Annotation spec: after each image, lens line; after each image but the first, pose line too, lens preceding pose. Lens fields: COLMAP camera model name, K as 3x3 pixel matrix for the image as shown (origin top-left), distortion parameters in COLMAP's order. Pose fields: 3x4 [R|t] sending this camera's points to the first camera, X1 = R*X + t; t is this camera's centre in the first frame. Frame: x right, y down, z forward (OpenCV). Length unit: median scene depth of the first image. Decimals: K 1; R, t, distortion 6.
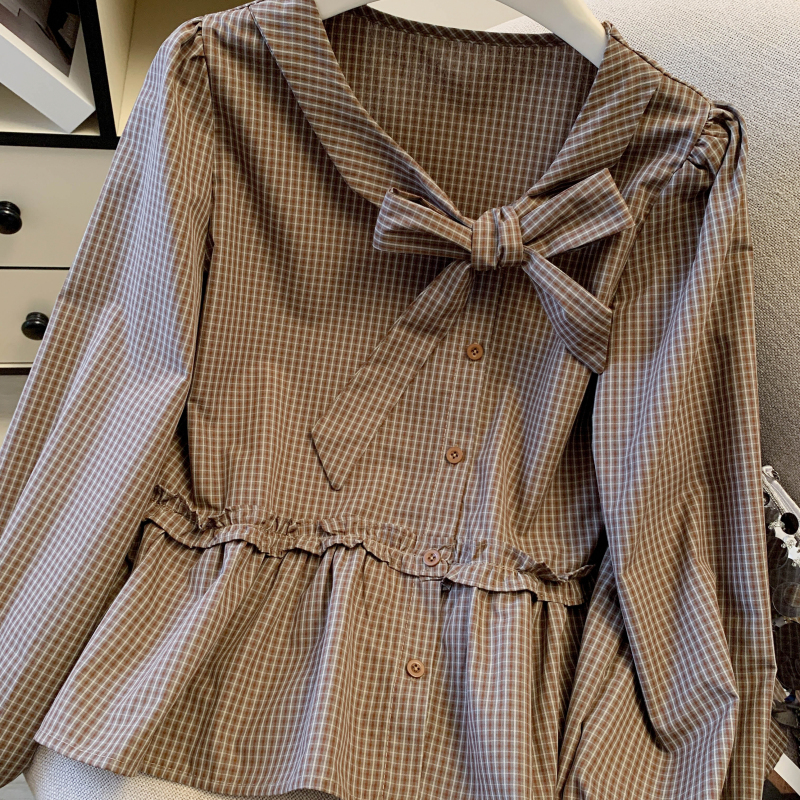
lens RADIAL K [[807.7, 0, 408.6], [0, 807.7, 401.2], [0, 0, 1]] dist [0.125079, -0.315378]
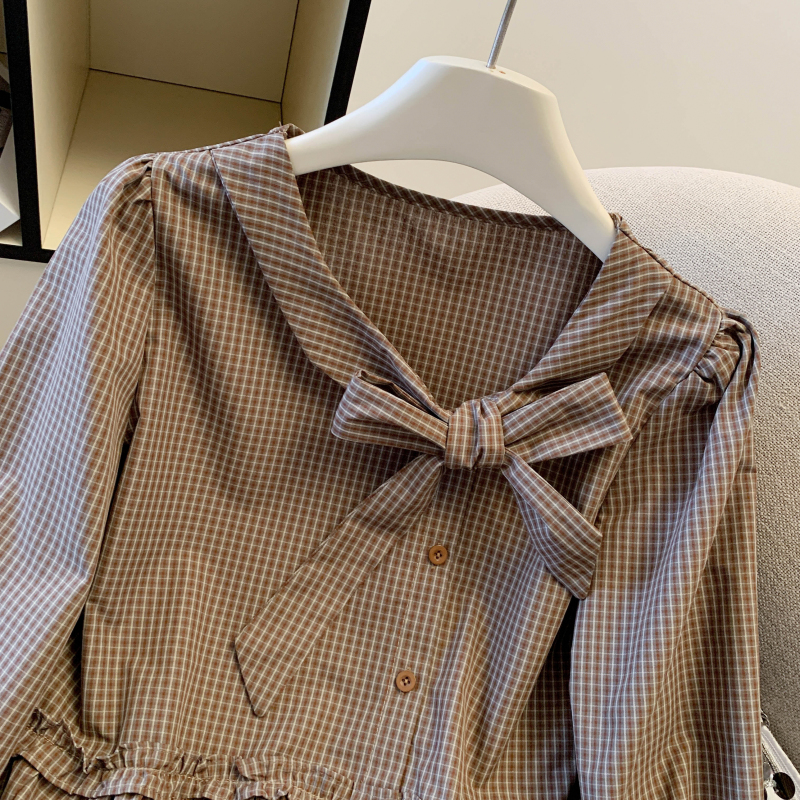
lens RADIAL K [[807.7, 0, 408.6], [0, 807.7, 401.2], [0, 0, 1]] dist [0.125079, -0.315378]
pose [[0.992291, 0.081935, 0.092983, -0.045475], [-0.073316, 0.993000, -0.092604, -0.151831], [-0.099919, 0.085073, 0.991352, 0.146639]]
